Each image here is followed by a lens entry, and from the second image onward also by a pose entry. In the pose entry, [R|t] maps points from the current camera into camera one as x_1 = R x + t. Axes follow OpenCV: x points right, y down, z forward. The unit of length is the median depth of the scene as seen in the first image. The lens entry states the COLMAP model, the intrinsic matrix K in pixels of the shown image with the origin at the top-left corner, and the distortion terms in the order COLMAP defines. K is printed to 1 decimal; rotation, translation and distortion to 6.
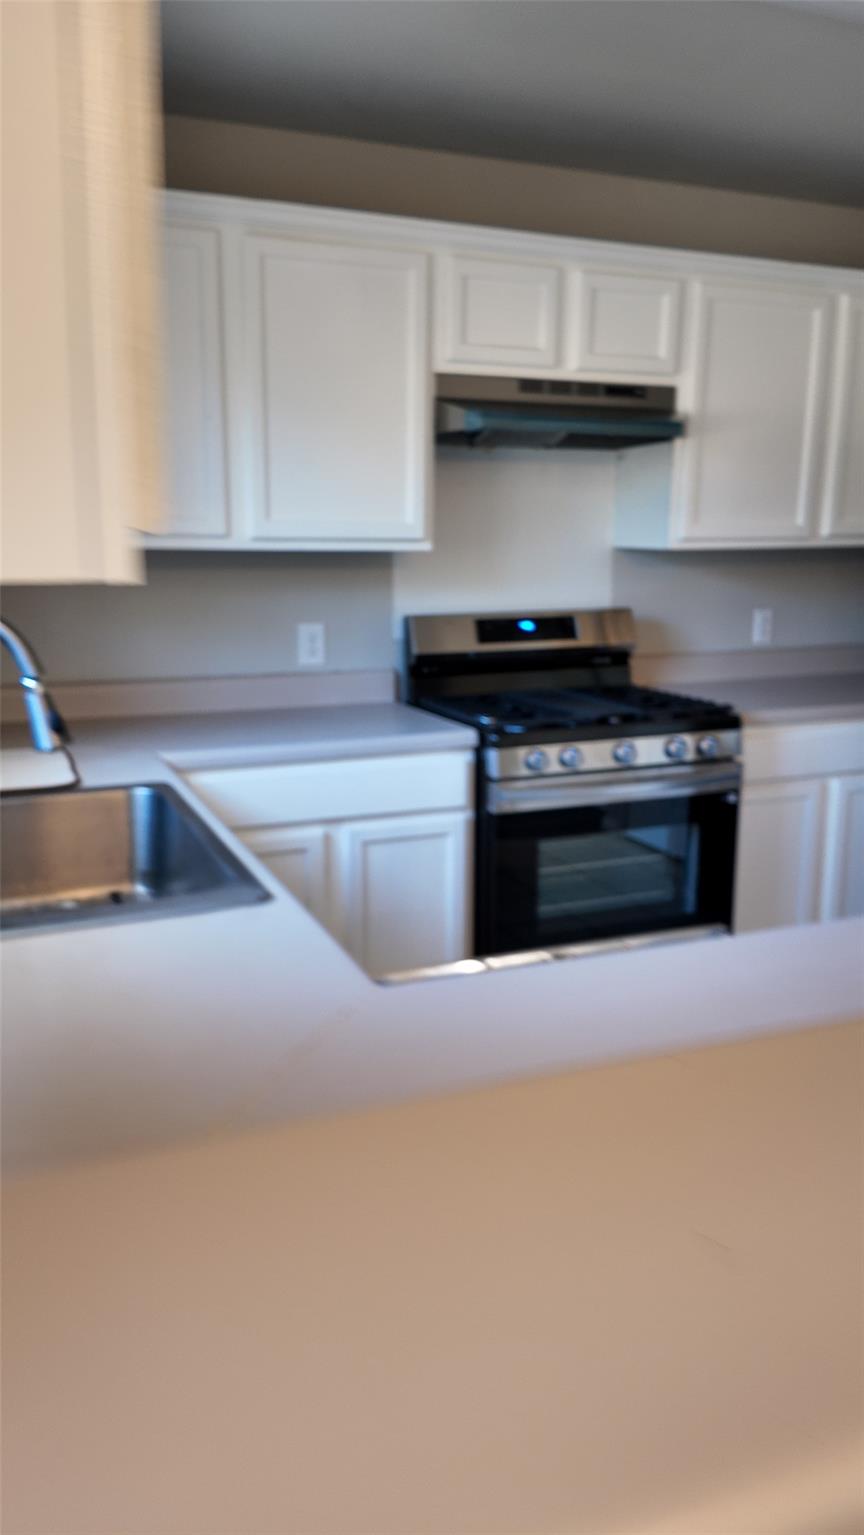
lens RADIAL K [[1155.3, 0, 432.8], [0, 1155.3, 799.3], [0, 0, 1]] dist [0.106111, -0.119864]
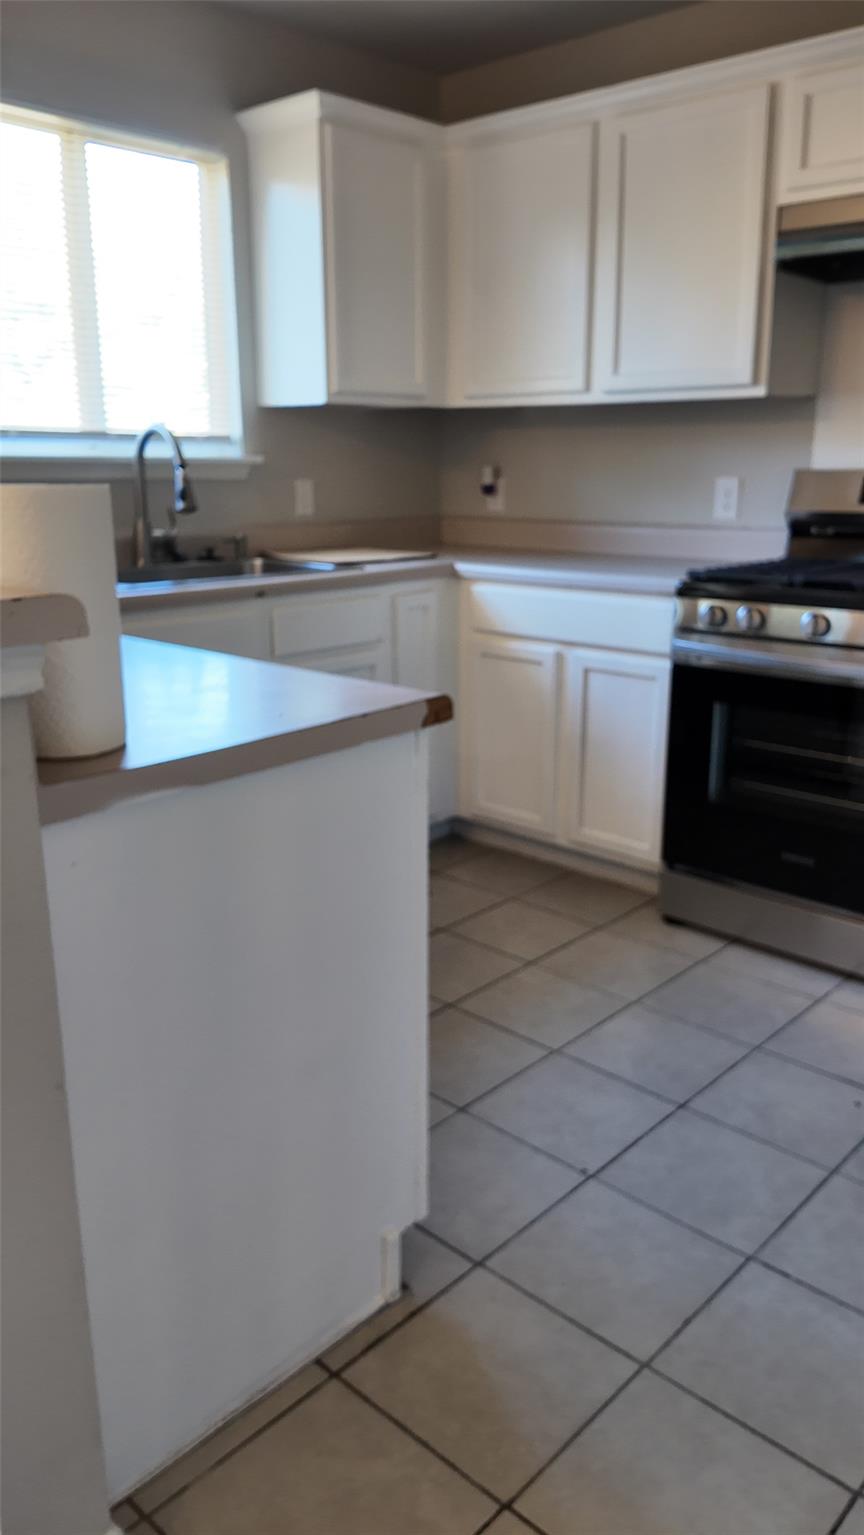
lens RADIAL K [[1155.3, 0, 435.5], [0, 1155.3, 770.0], [0, 0, 1]] dist [0.106111, -0.119864]
pose [[0.424392, 0.229496, -0.875913, 0.803653], [-0.202219, 0.966938, 0.155367, -0.010469], [0.882609, 0.111189, 0.456769, 0.347448]]
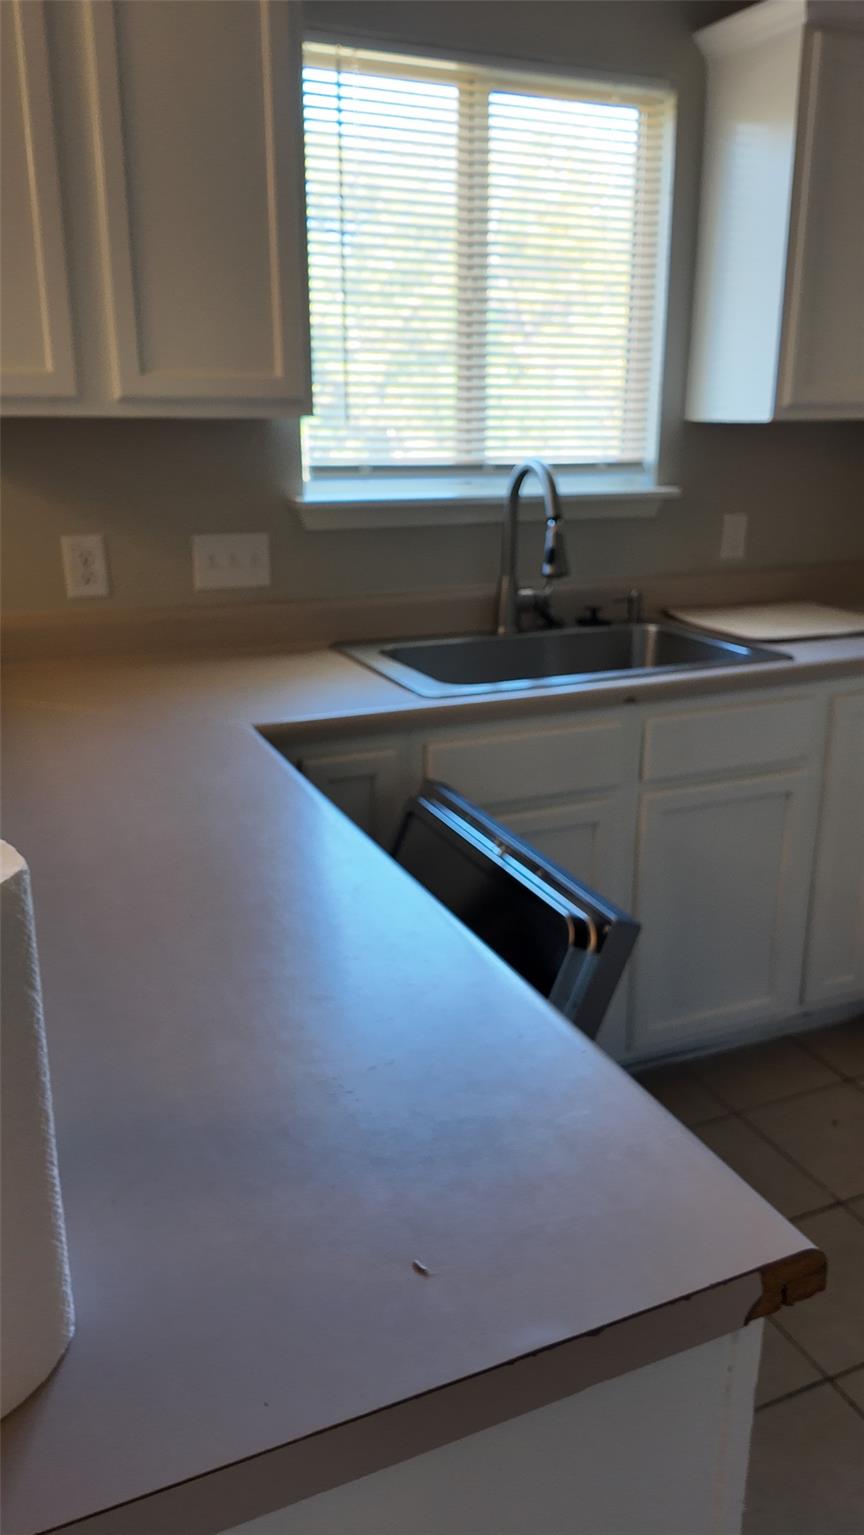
lens RADIAL K [[1155.3, 0, 447.1], [0, 1155.3, 763.6], [0, 0, 1]] dist [0.106111, -0.119864]
pose [[0.046321, 0.285850, -0.957154, 0.550008], [-0.231002, 0.935276, 0.268137, -0.096626], [0.971850, 0.208684, 0.109355, 0.462248]]
